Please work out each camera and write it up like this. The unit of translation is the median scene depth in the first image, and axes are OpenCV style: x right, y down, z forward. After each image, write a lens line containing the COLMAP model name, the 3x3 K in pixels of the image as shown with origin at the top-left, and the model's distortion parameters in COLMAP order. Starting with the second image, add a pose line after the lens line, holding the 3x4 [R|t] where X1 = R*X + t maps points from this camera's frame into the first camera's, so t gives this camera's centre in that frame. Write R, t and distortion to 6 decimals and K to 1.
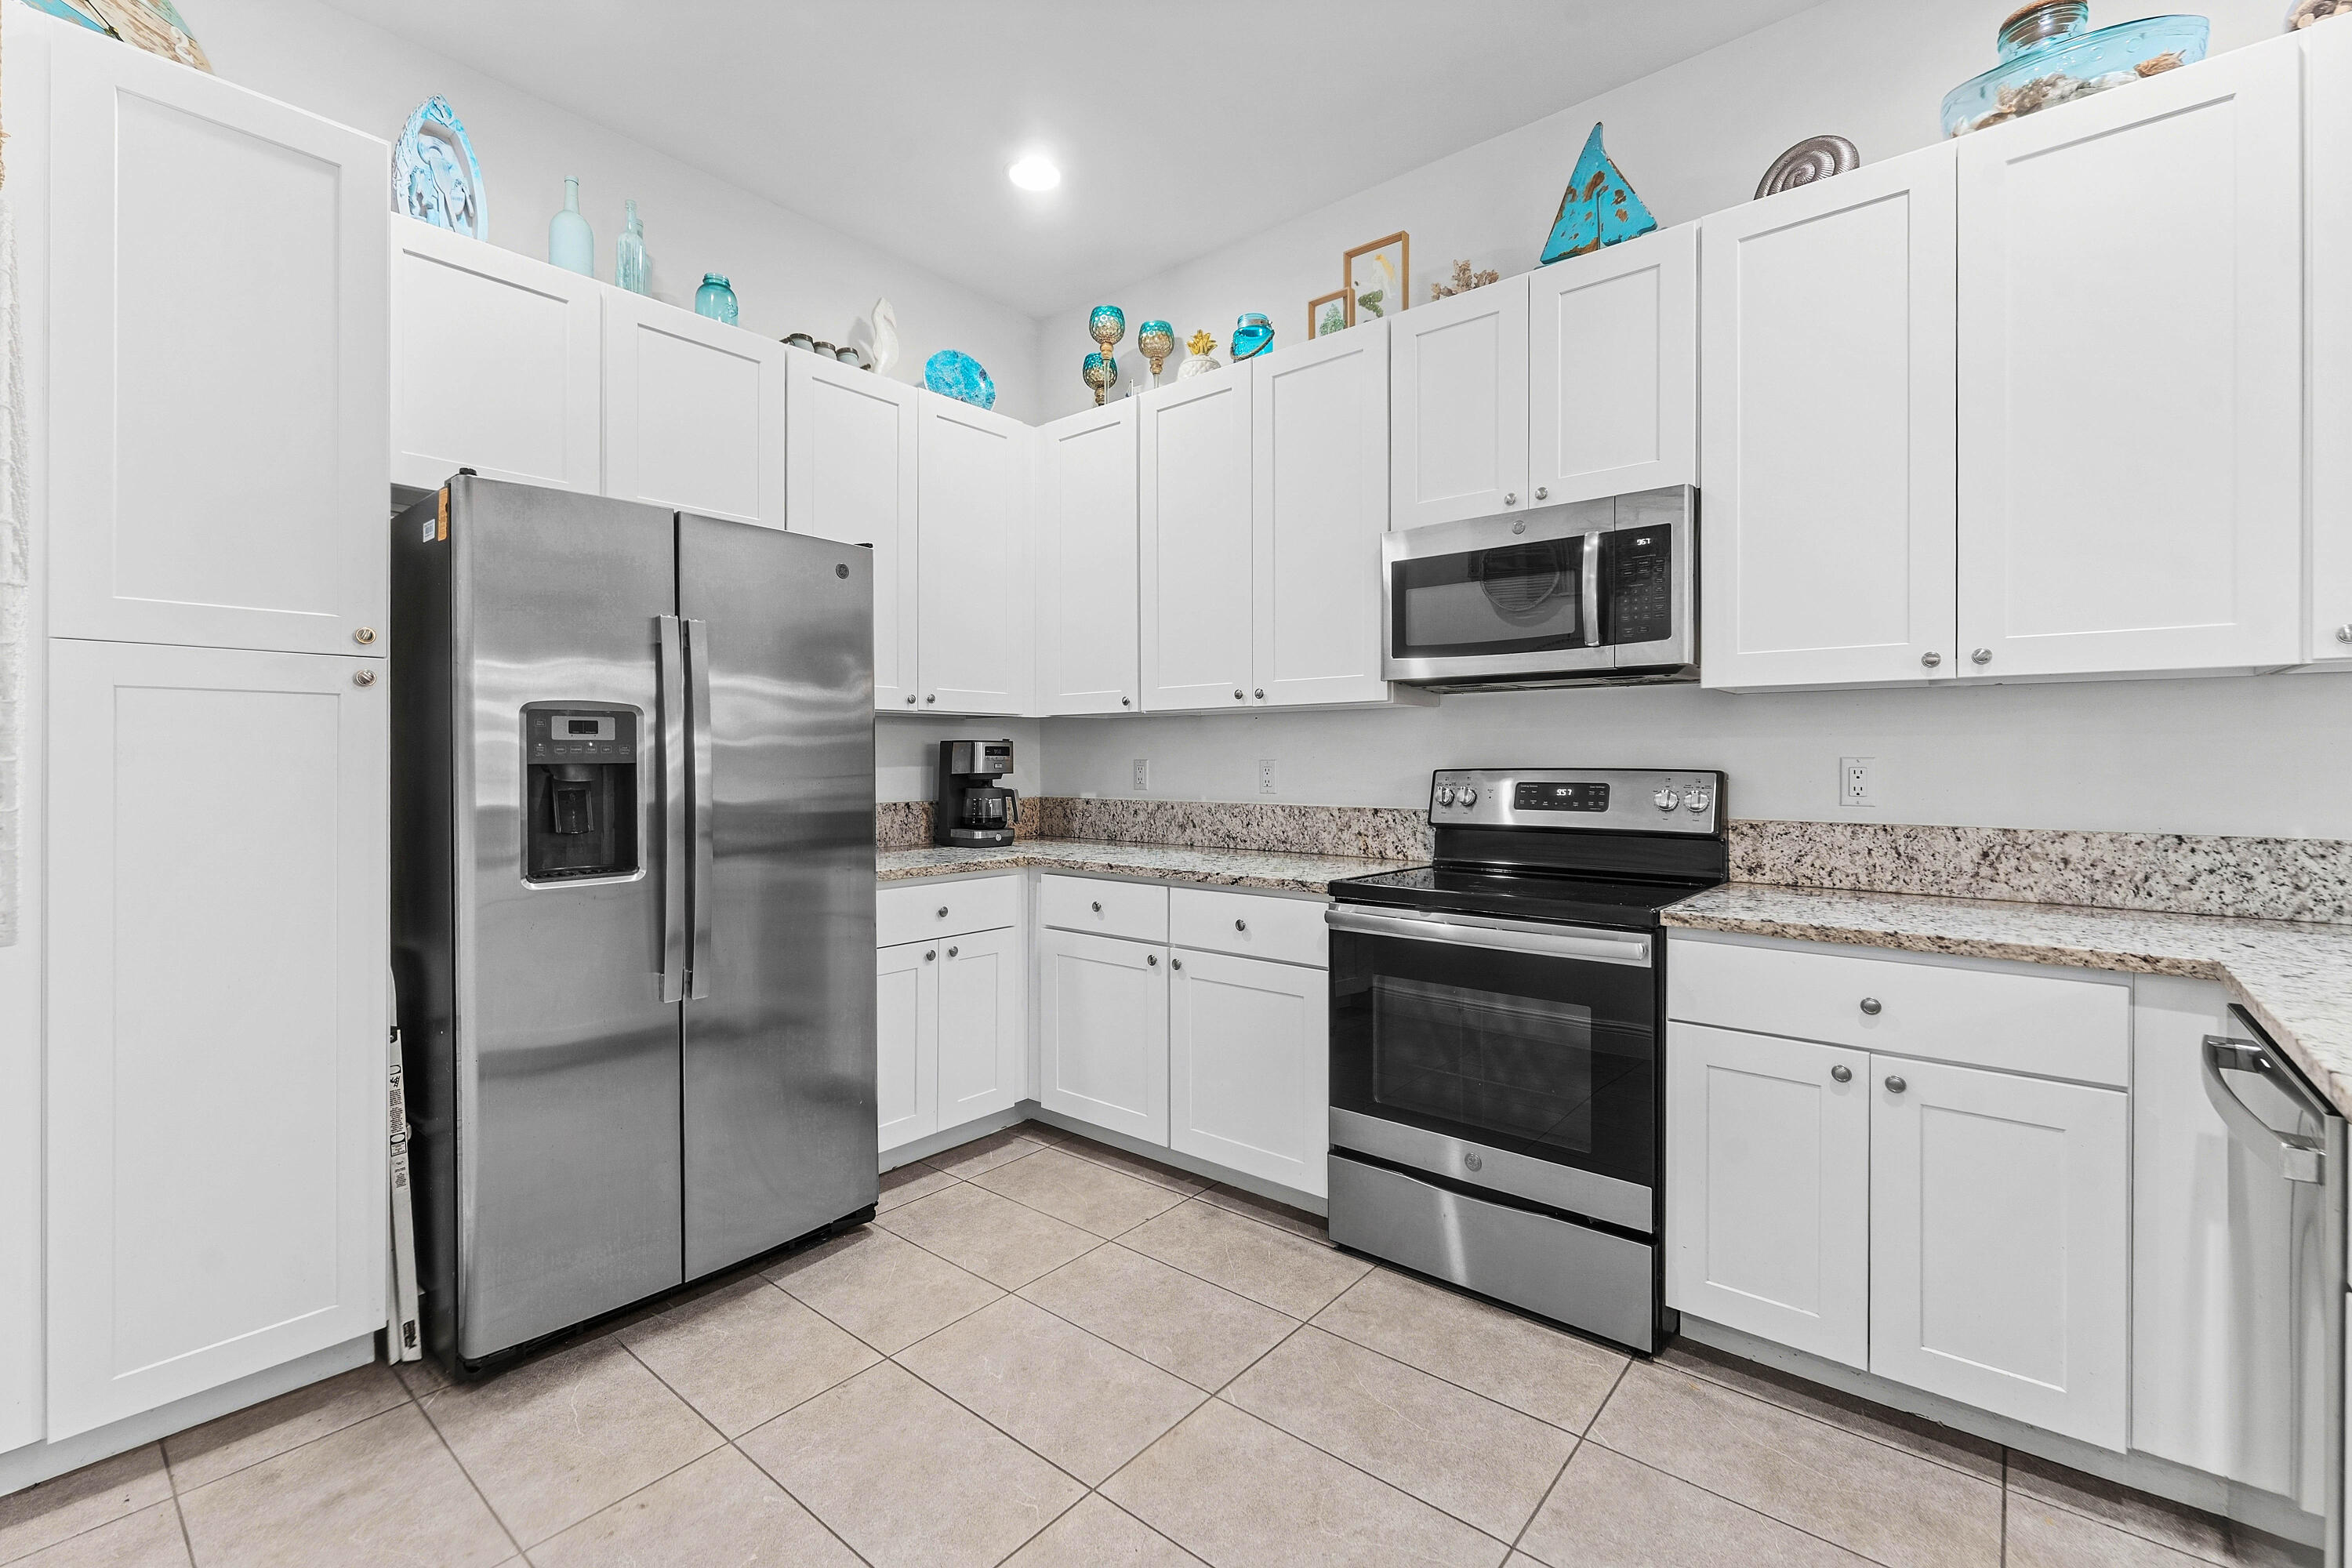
lens RADIAL K [[1006.3, 0, 1218.0], [0, 1006.3, 760.6], [0, 0, 1]] dist [-0.000985, 0.000997]
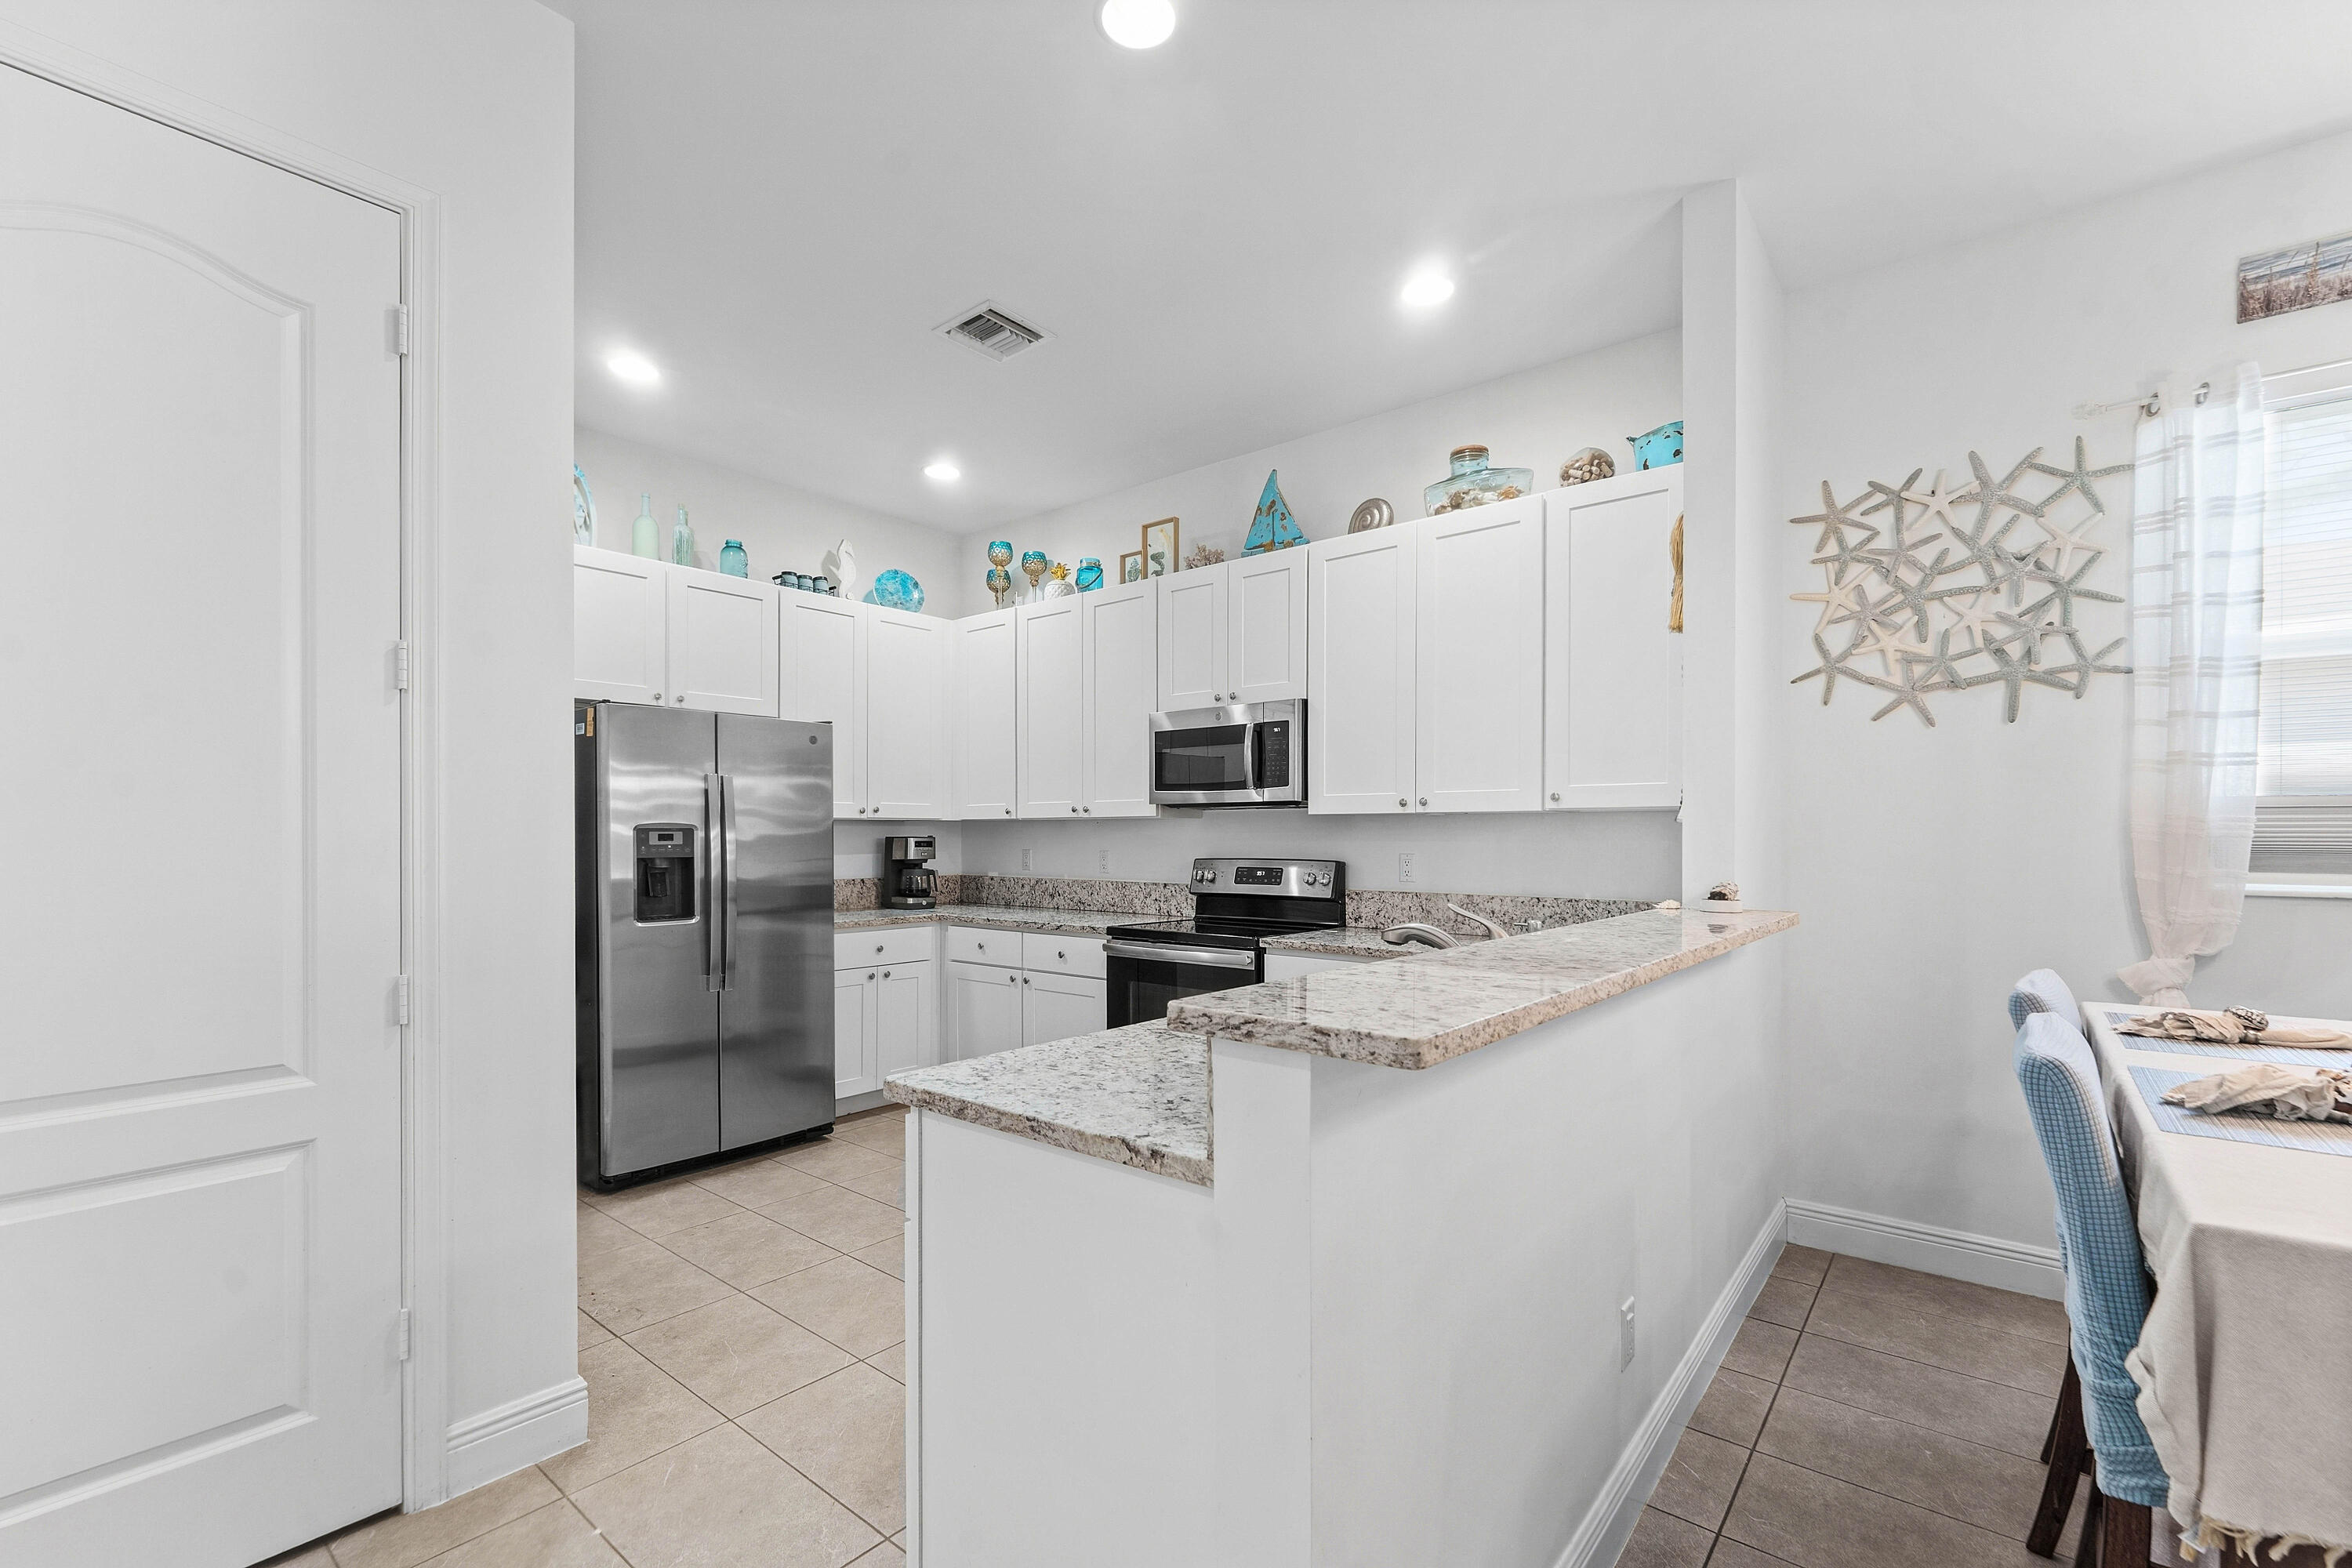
lens RADIAL K [[1006.3, 0, 1241.0], [0, 1006.3, 837.4], [0, 0, 1]] dist [-0.000985, 0.000997]
pose [[0.999675, 0.001867, 0.025436, 0.272712], [-0.001891, 0.999998, 0.000918, -0.028382], [-0.025434, -0.000965, 0.999676, -0.636771]]
